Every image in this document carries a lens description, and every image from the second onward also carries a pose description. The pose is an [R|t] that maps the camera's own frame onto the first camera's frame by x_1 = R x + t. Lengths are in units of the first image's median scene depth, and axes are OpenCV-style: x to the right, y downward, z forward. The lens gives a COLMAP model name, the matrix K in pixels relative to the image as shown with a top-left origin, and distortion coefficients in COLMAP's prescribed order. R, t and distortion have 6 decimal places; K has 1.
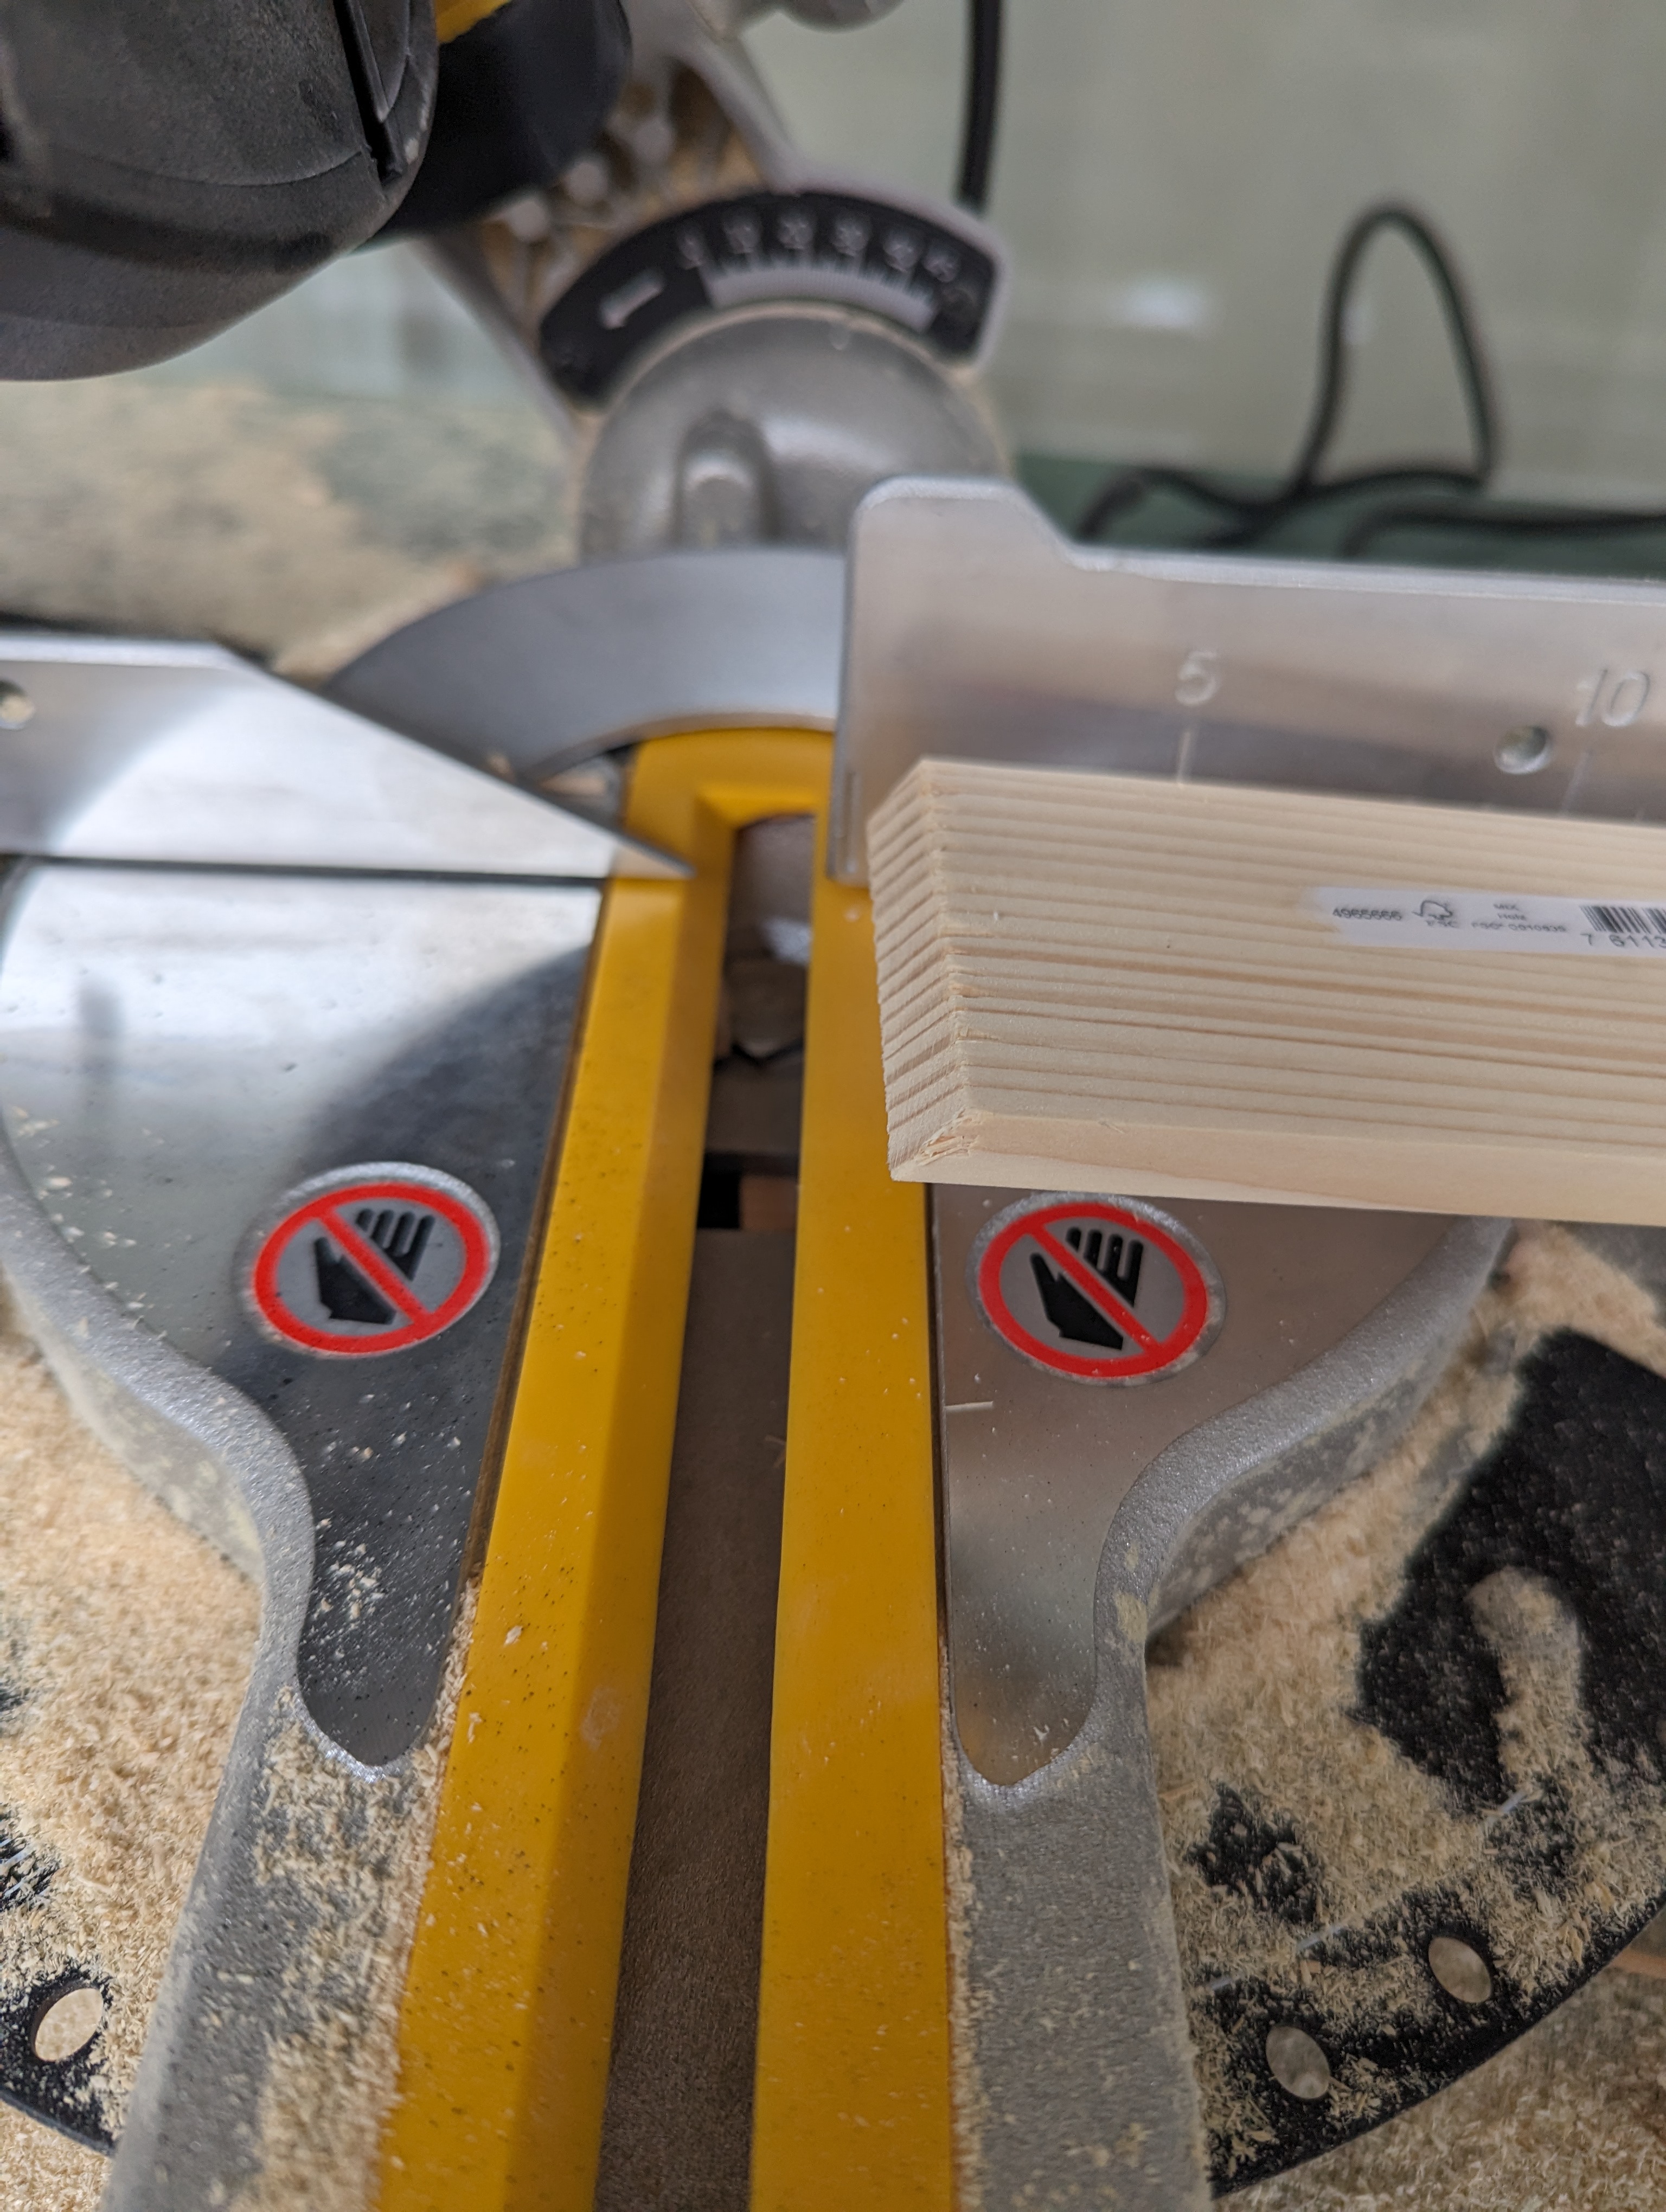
lens RADIAL K [[1715.2, 0, 906.6], [0, 1715.2, 1108.2], [0, 0, 1]] dist [-0.017748, -0.012009]
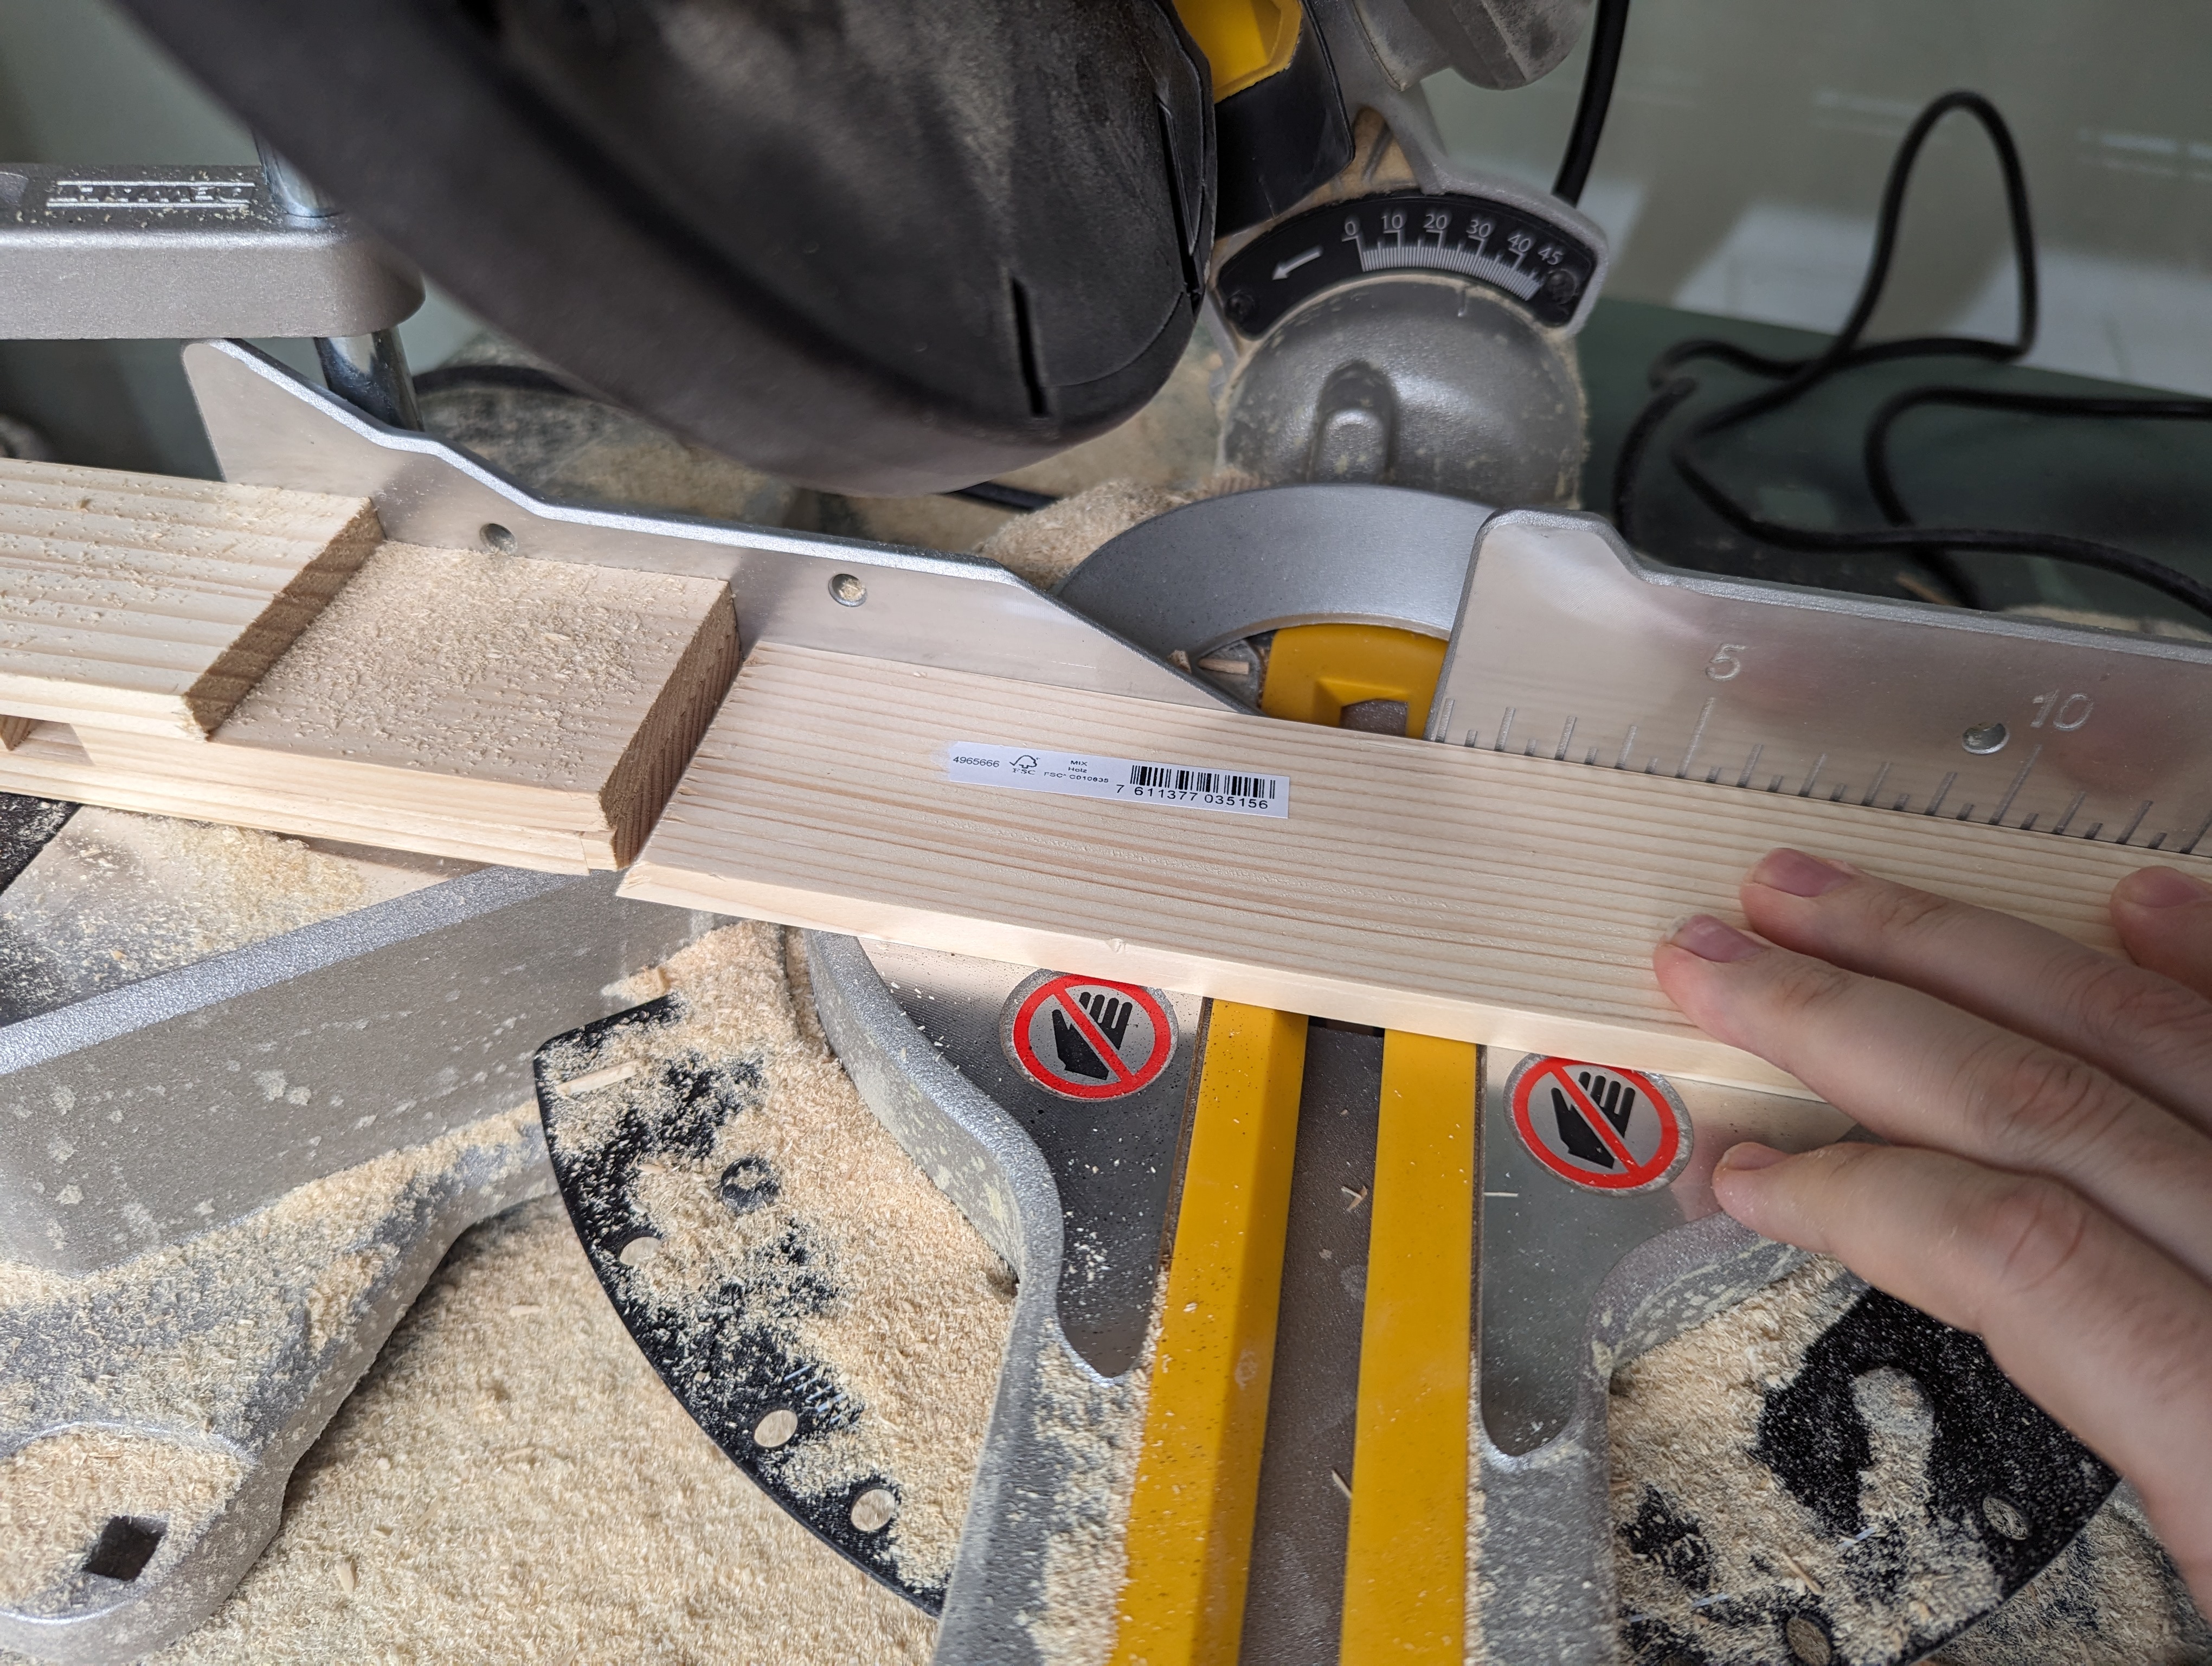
lens RADIAL K [[1674.1, 0, 1106.0], [0, 1674.1, 833.0], [0, 0, 1]] dist [0.028549, -0.056469]
pose [[0.982564, 0.116016, -0.145285, -0.122087], [-0.111970, 0.993068, 0.035751, -0.144460], [0.148426, -0.018860, 0.988744, -0.446198]]
